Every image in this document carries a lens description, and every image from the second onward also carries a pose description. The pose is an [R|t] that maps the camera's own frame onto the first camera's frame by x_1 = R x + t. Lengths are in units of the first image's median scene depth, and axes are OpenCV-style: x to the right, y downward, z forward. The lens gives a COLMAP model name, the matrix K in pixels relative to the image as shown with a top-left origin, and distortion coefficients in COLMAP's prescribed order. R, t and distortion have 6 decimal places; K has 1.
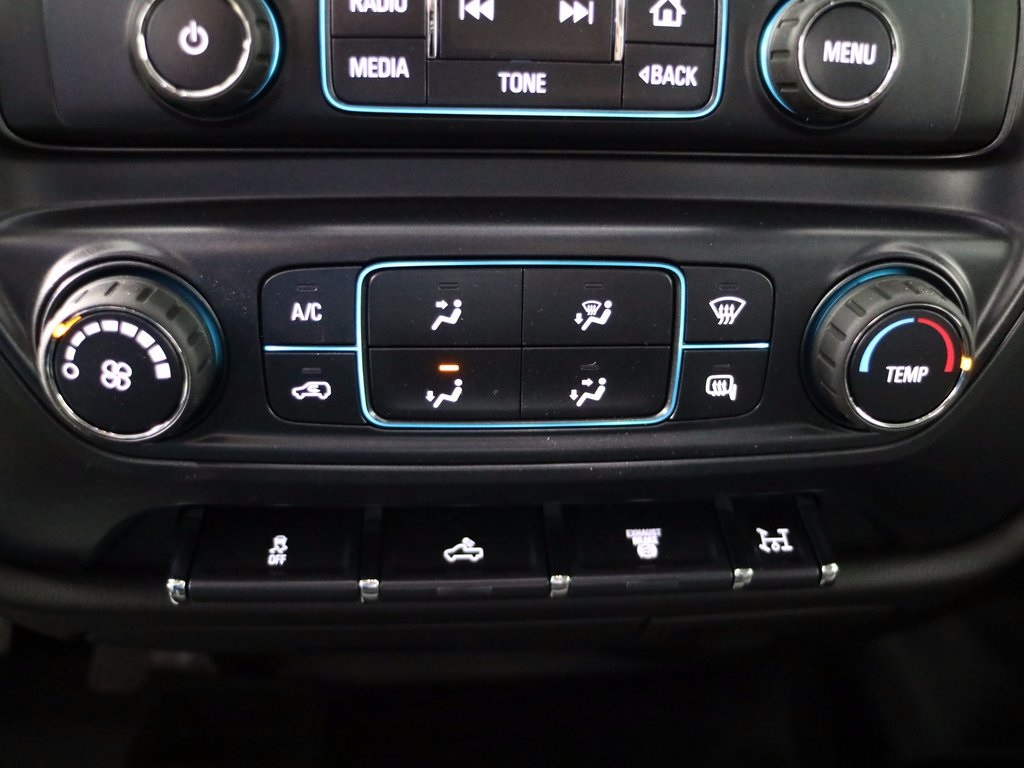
lens RADIAL K [[918.4, 0, 512.0], [0, 918.4, 384.0], [0, 0, 1]] dist [-0.201480, 0.138998]
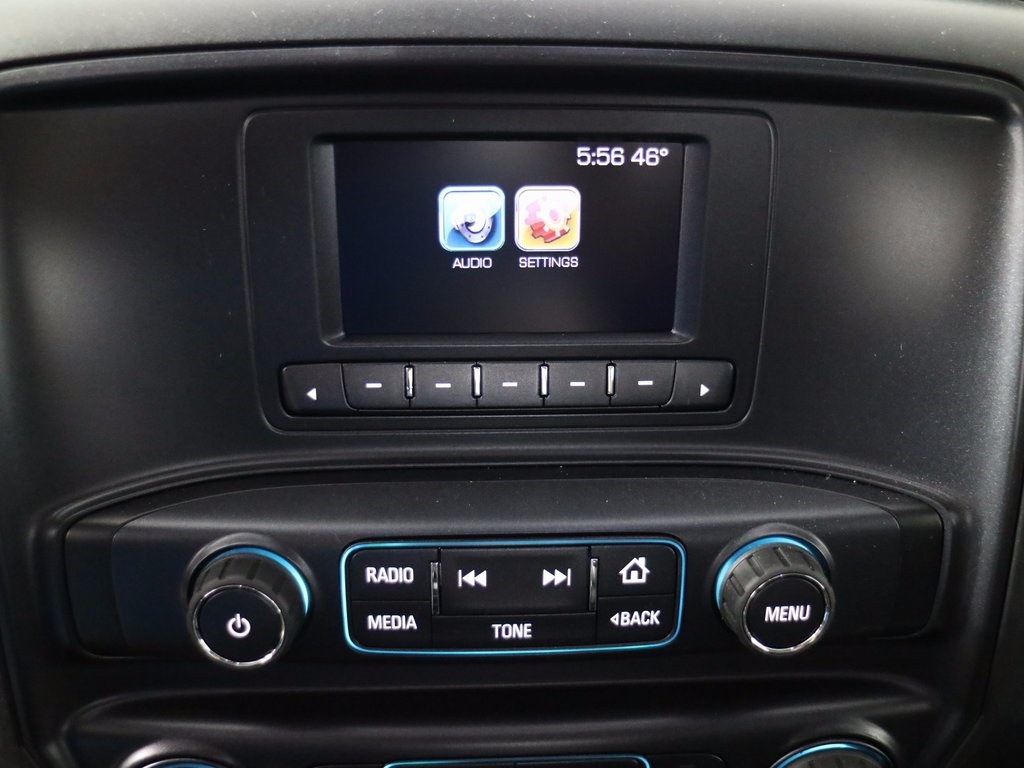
lens RADIAL K [[918.4, 0, 512.0], [0, 918.4, 384.0], [0, 0, 1]] dist [-0.201480, 0.138998]
pose [[0.999705, -0.005811, -0.023571, 0.041310], [0.004399, 0.998218, -0.059508, -0.581375], [0.023875, 0.059387, 0.997950, -0.216567]]
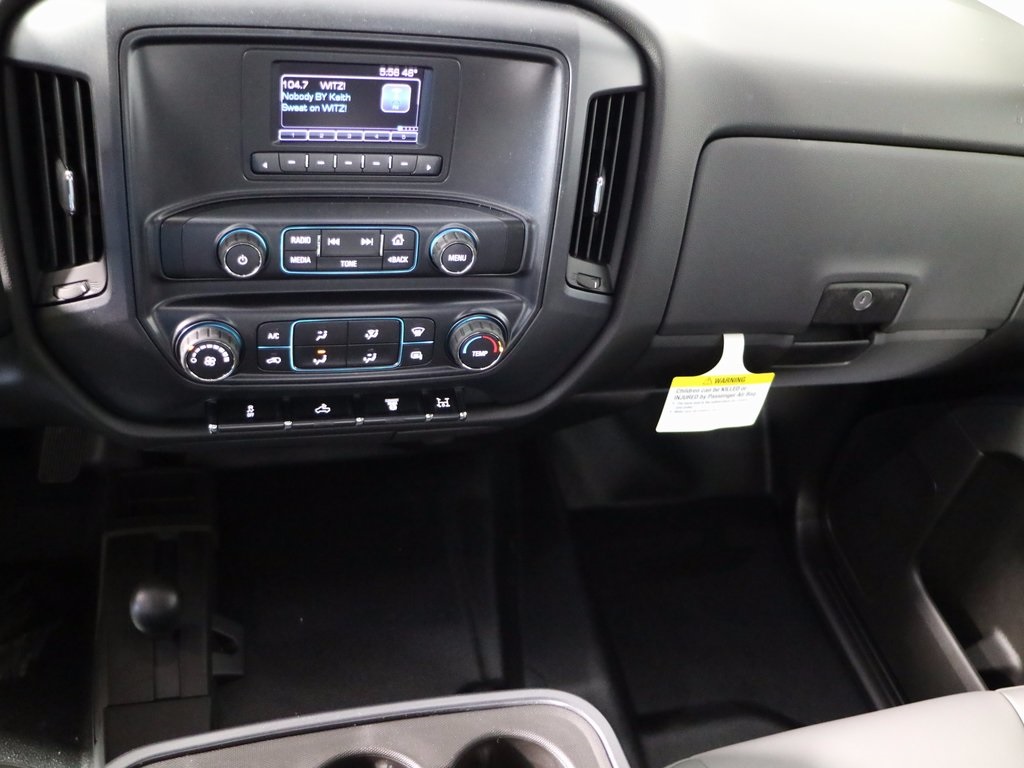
lens RADIAL K [[918.4, 0, 512.0], [0, 918.4, 384.0], [0, 0, 1]] dist [-0.201480, 0.138998]
pose [[0.973730, -0.016497, 0.227106, -0.149502], [-0.035215, 0.974462, 0.221774, -0.623364], [-0.224965, -0.223945, 0.948282, -2.032225]]
